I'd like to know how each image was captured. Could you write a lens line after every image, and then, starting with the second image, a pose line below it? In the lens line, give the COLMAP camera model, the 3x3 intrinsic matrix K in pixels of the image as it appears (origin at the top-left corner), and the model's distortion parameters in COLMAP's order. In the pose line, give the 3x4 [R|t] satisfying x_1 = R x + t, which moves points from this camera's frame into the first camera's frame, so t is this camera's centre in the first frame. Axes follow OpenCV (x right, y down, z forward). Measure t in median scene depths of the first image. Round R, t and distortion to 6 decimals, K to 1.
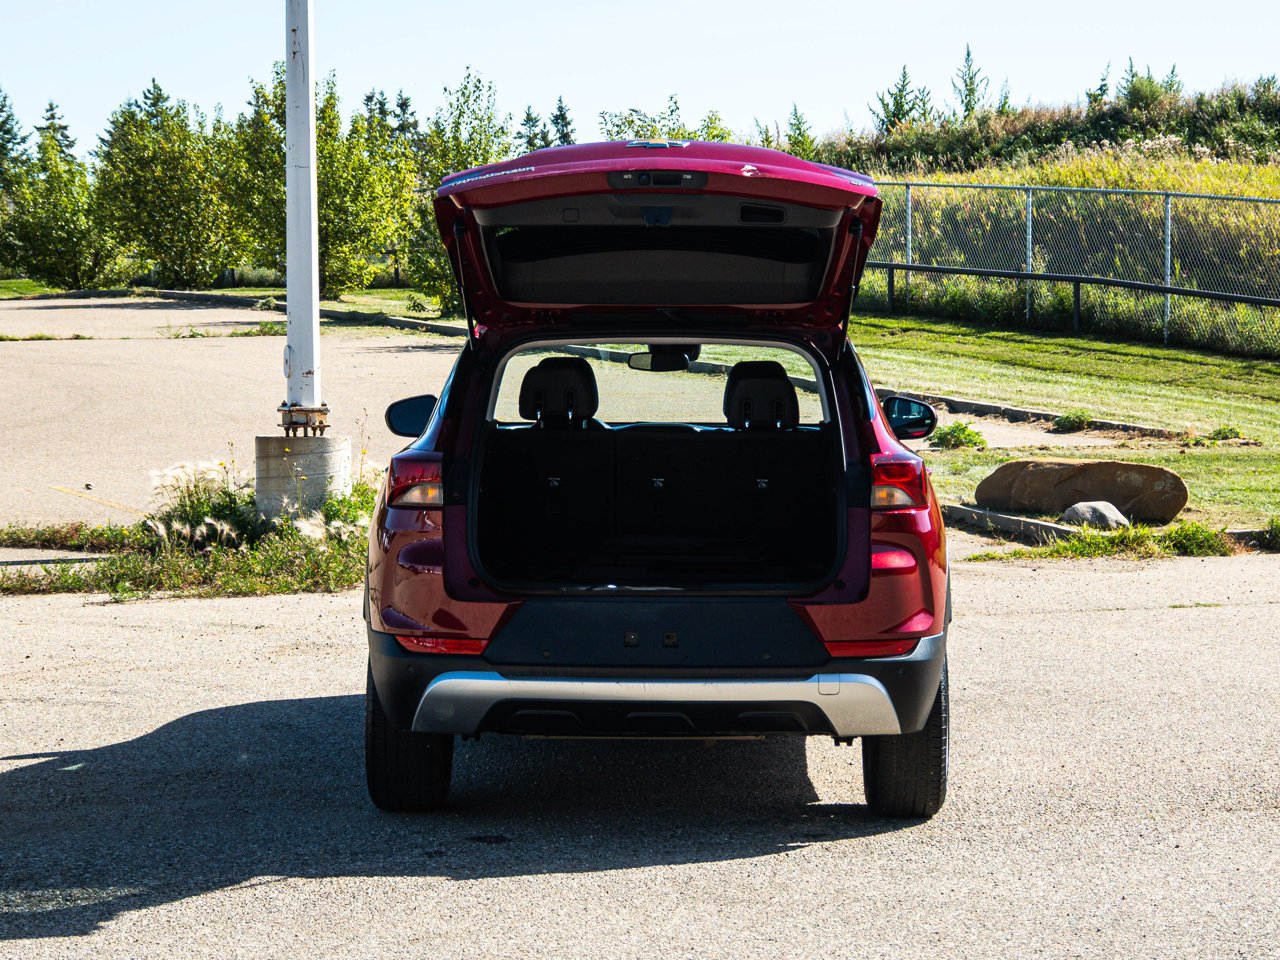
lens RADIAL K [[3160.9, 0, 637.1], [0, 3160.9, 486.9], [0, 0, 1]] dist [-0.011934, 0.000000]
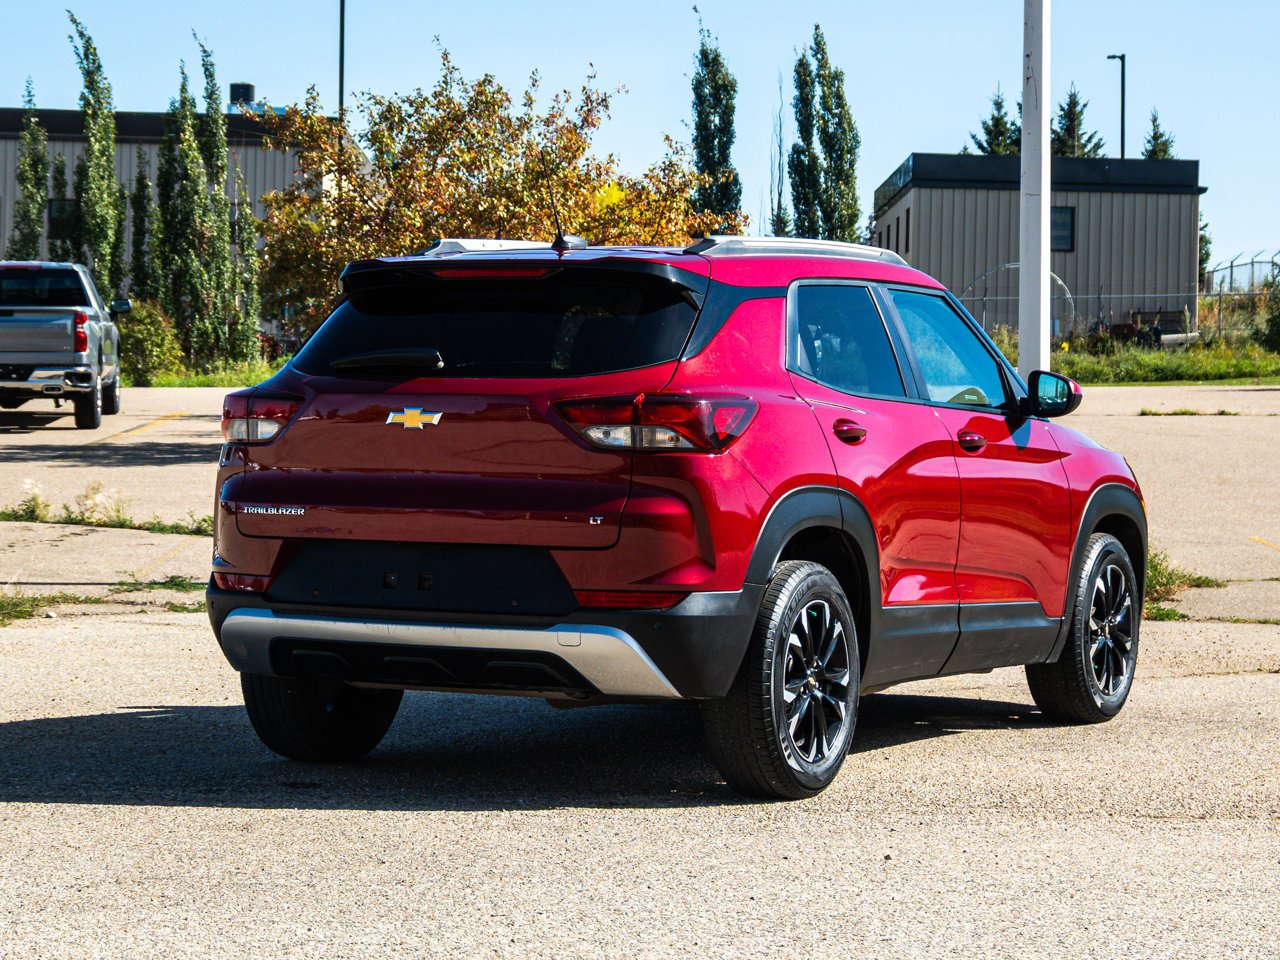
lens RADIAL K [[3160.9, 0, 641.0], [0, 3160.9, 478.4], [0, 0, 1]] dist [-0.011934, 0.000000]
pose [[0.892133, 0.017501, -0.451433, 0.202729], [-0.031329, 0.999240, -0.023175, 0.015037], [0.450685, 0.034818, 0.892004, 0.070738]]
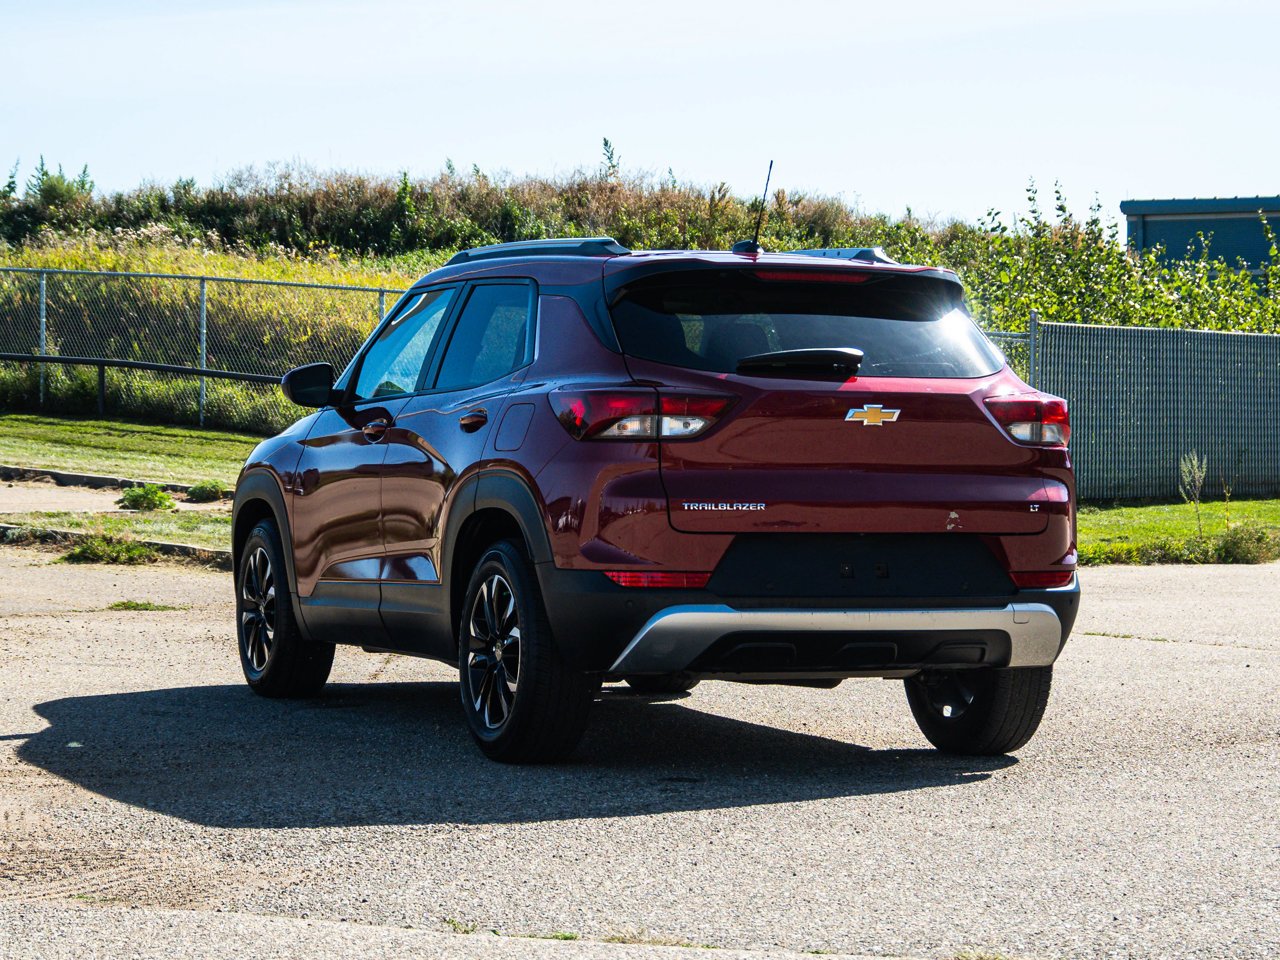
lens RADIAL K [[3160.9, 0, 632.4], [0, 3160.9, 475.5], [0, 0, 1]] dist [-0.011934, 0.000000]
pose [[0.926358, 0.005909, 0.376598, -0.179519], [0.009483, 0.999194, -0.039004, 0.022916], [-0.376525, 0.039703, 0.925555, 0.038725]]
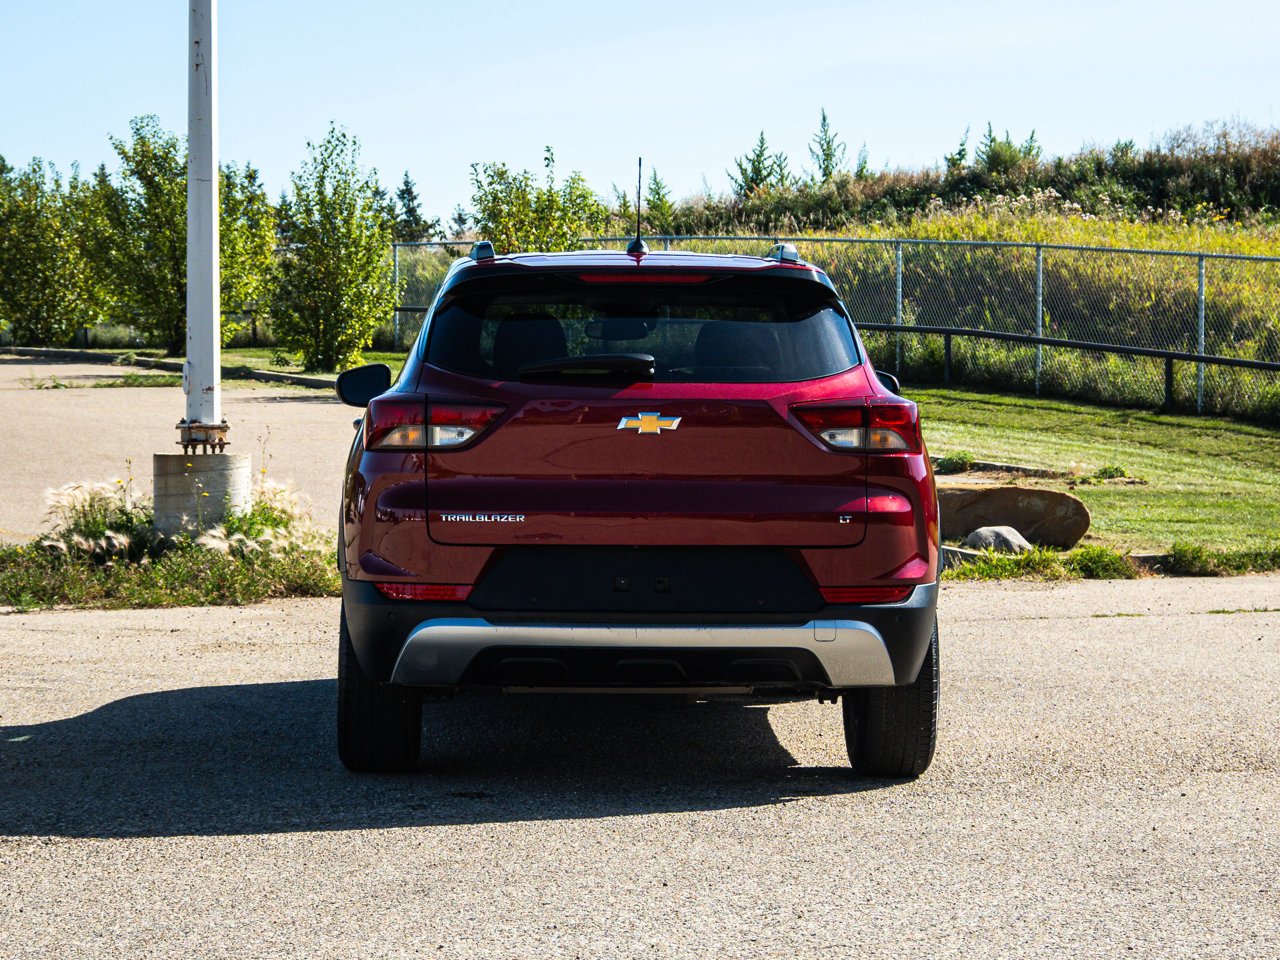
lens RADIAL K [[3160.9, 0, 637.8], [0, 3160.9, 478.8], [0, 0, 1]] dist [-0.011934, 0.000000]
pose [[0.998791, 0.002551, 0.049095, -0.018047], [-0.001262, 0.999654, -0.026280, 0.016739], [-0.049145, 0.026187, 0.998448, 0.012556]]
